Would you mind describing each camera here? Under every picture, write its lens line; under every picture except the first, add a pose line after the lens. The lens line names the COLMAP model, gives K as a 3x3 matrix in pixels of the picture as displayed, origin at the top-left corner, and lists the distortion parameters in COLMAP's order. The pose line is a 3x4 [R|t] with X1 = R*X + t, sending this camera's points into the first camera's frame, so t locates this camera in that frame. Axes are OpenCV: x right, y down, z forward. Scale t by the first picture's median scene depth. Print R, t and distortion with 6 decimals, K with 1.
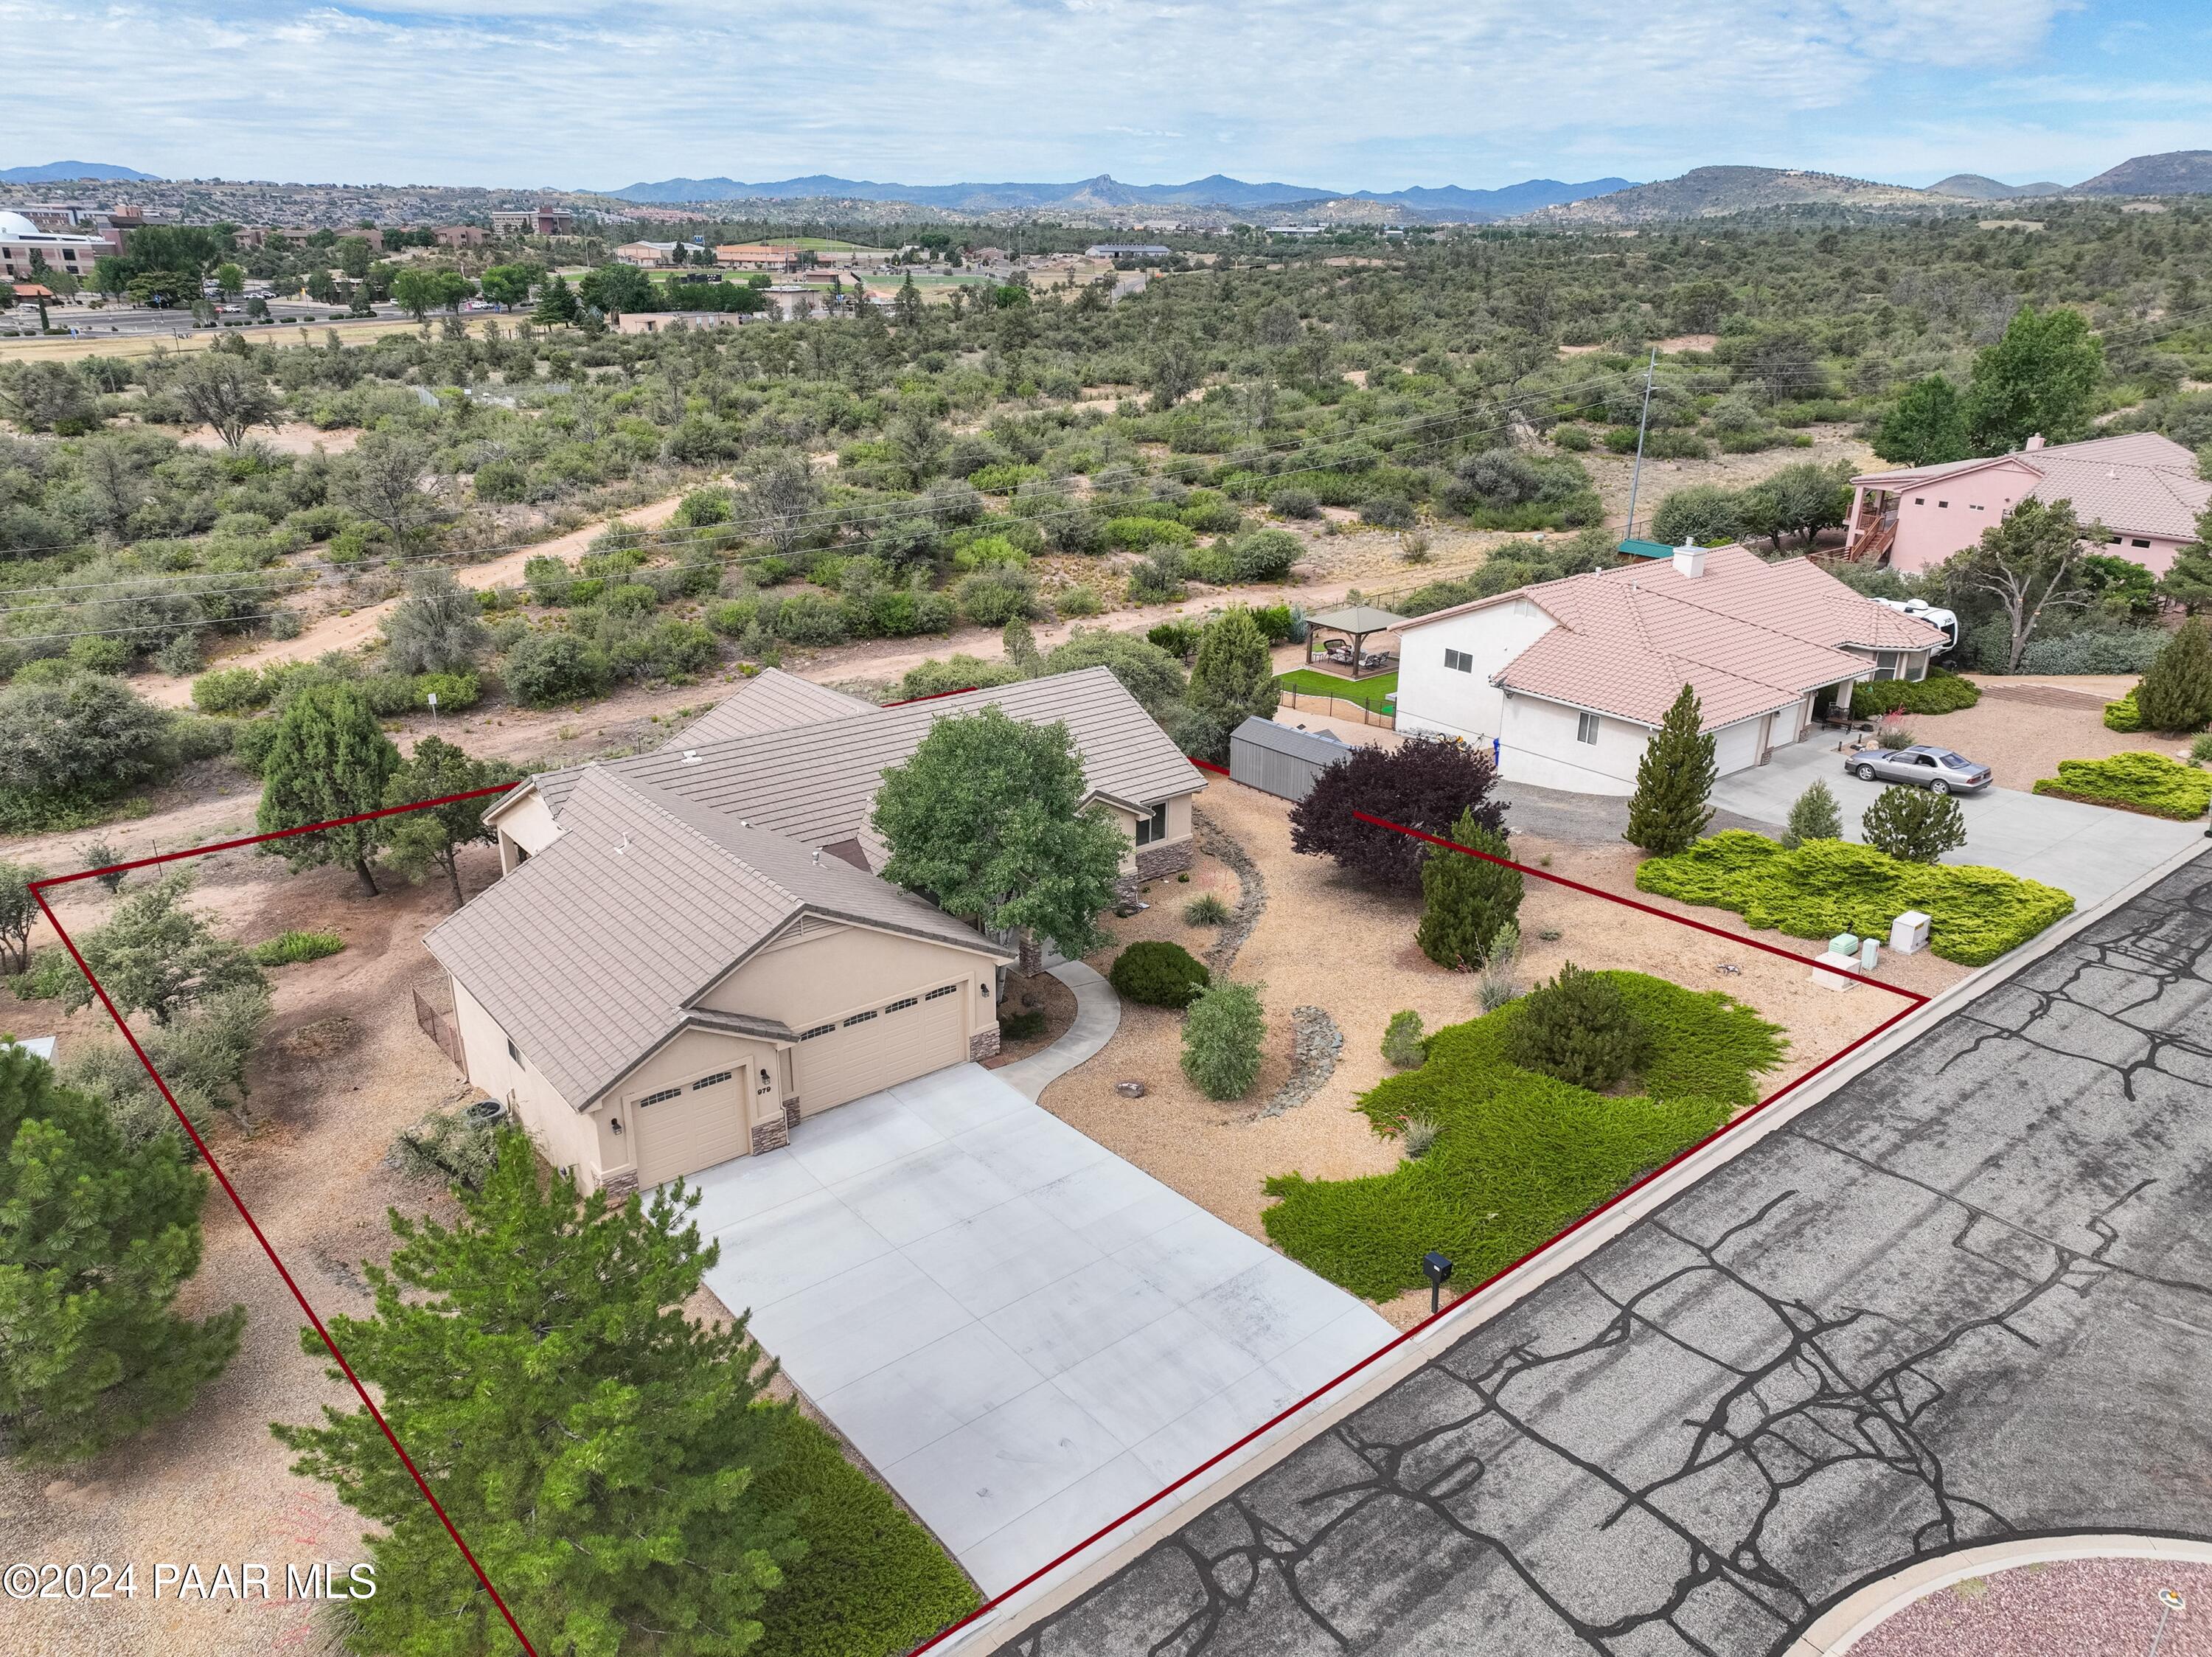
lens RADIAL K [[1558.8, 0, 1106.0], [0, 1558.8, 828.5], [0, 0, 1]] dist [0.003650, 0.011067]
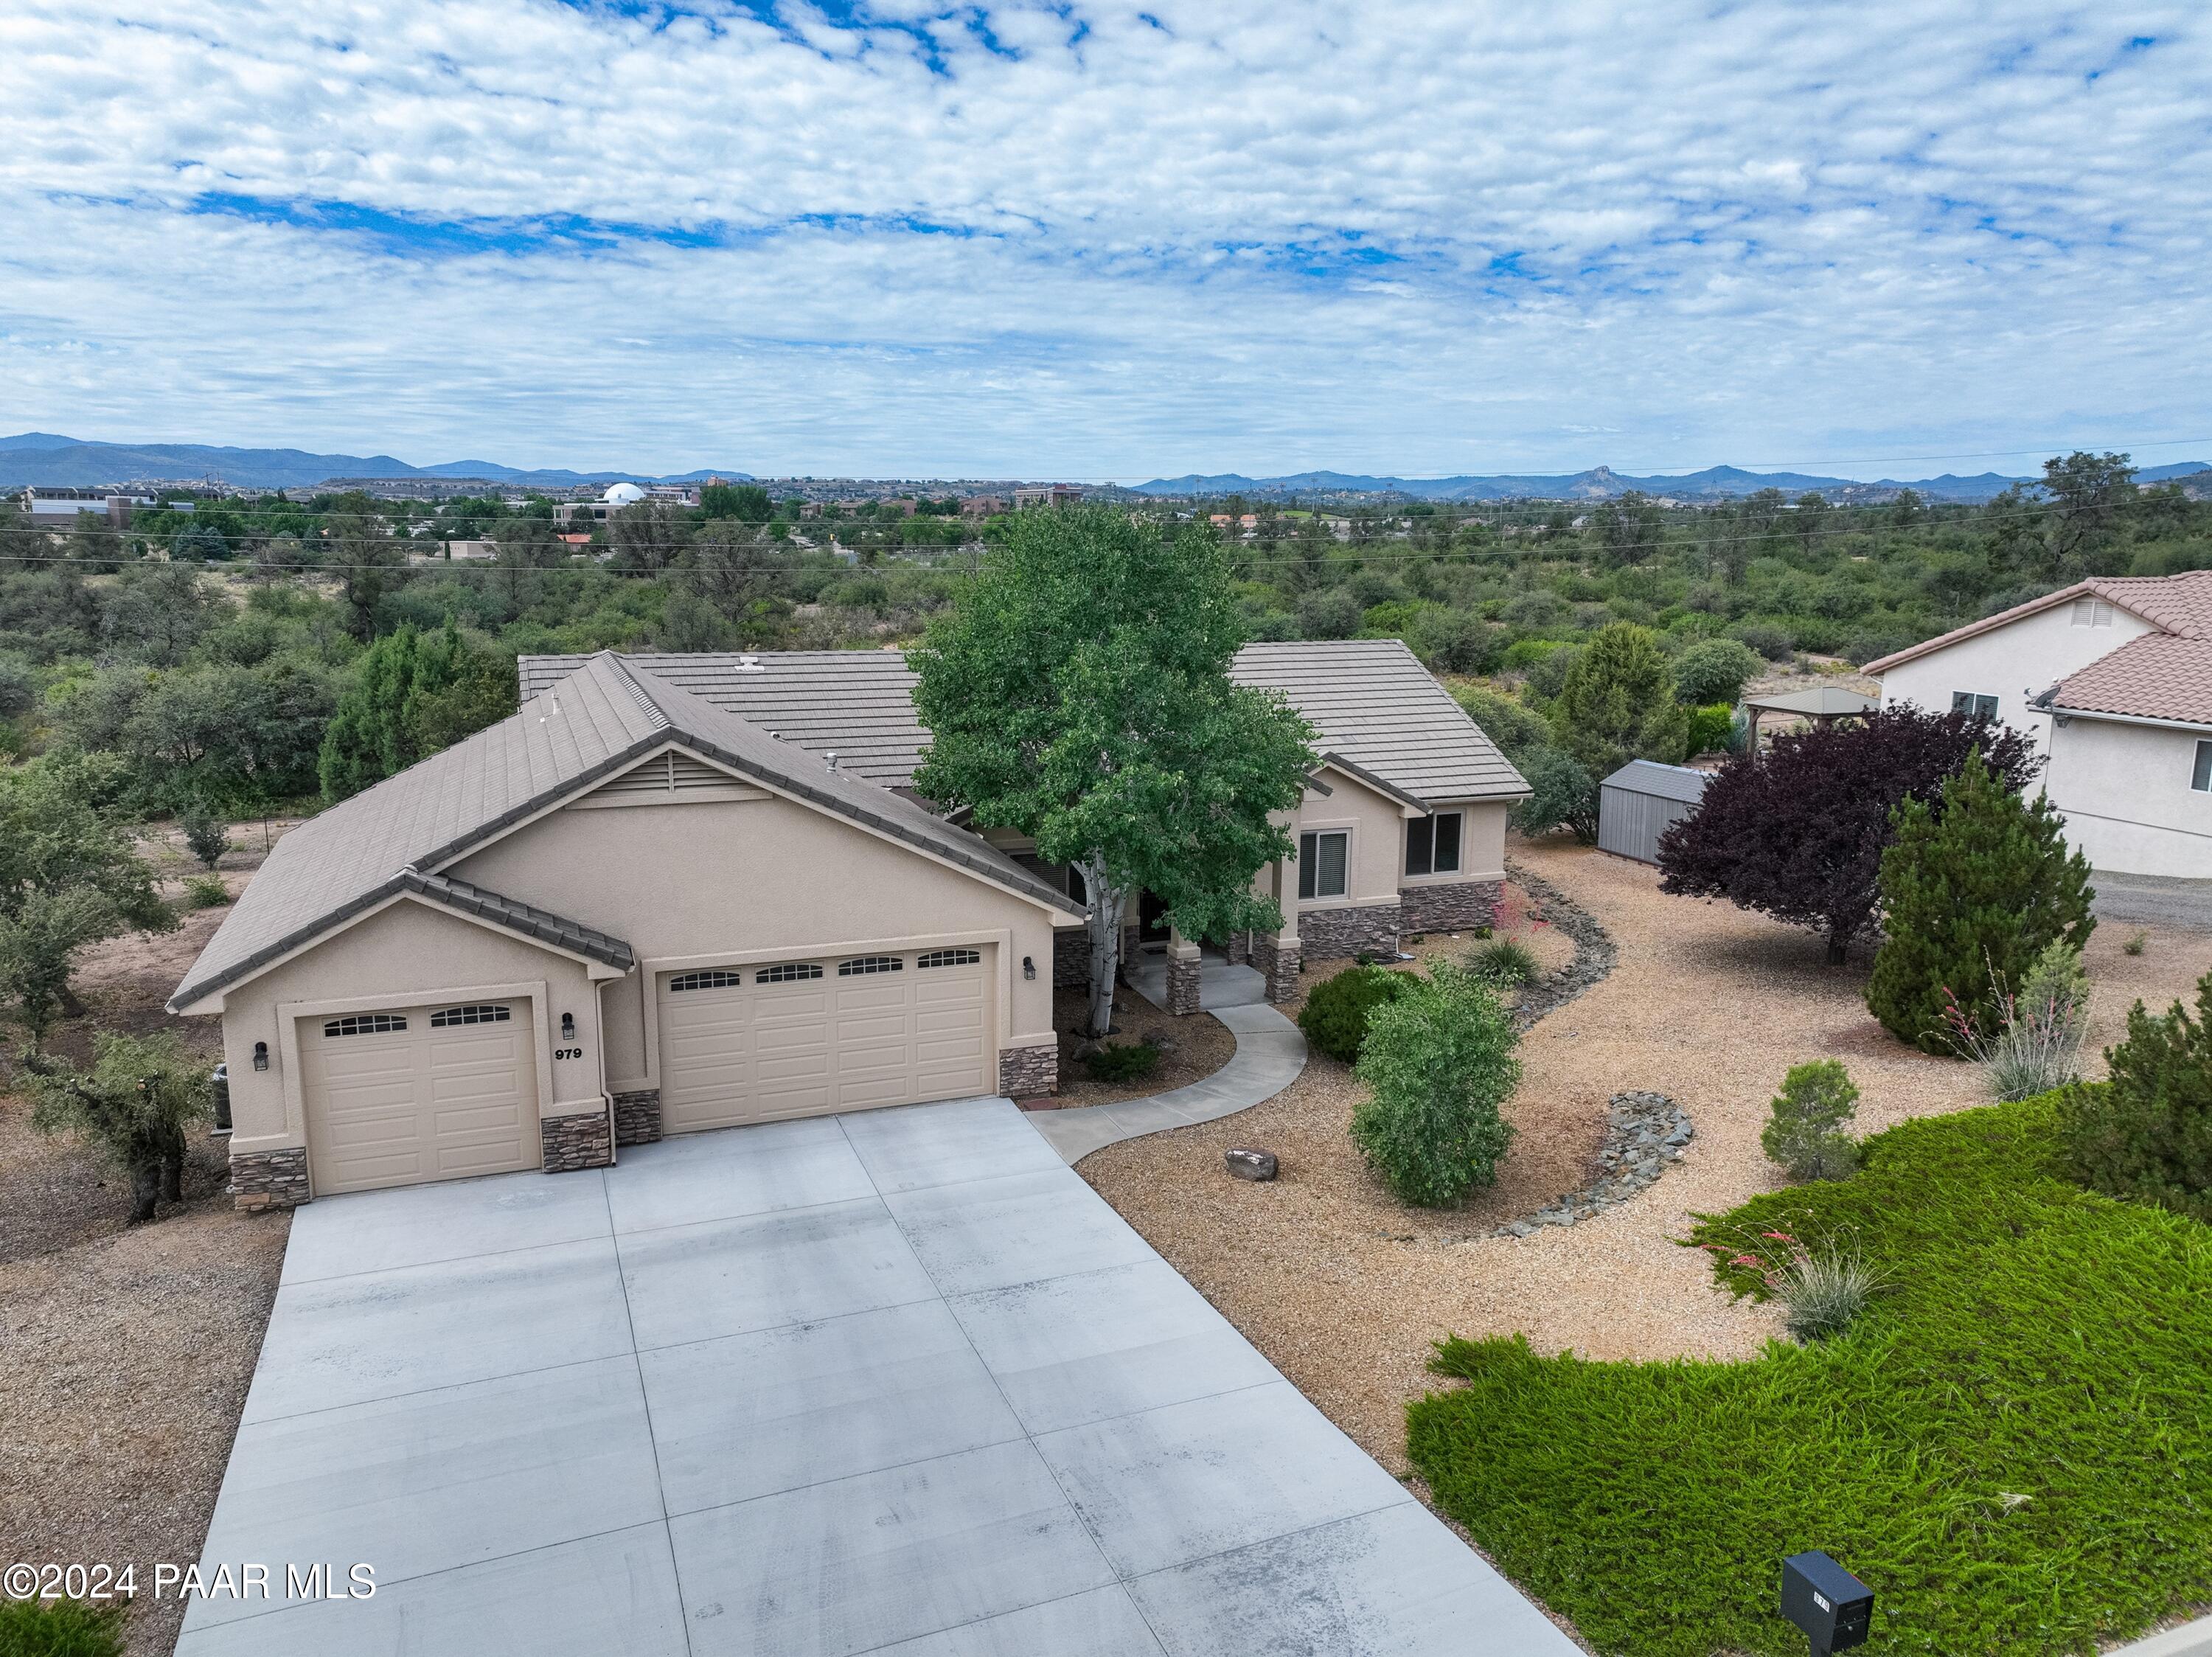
lens RADIAL K [[1558.8, 0, 1106.0], [0, 1558.8, 828.5], [0, 0, 1]] dist [0.003650, 0.011067]
pose [[0.954668, 0.056808, -0.292201, 0.119011], [-0.105962, 0.982176, -0.155246, 0.144757], [0.278173, 0.179171, 0.943672, 0.471898]]
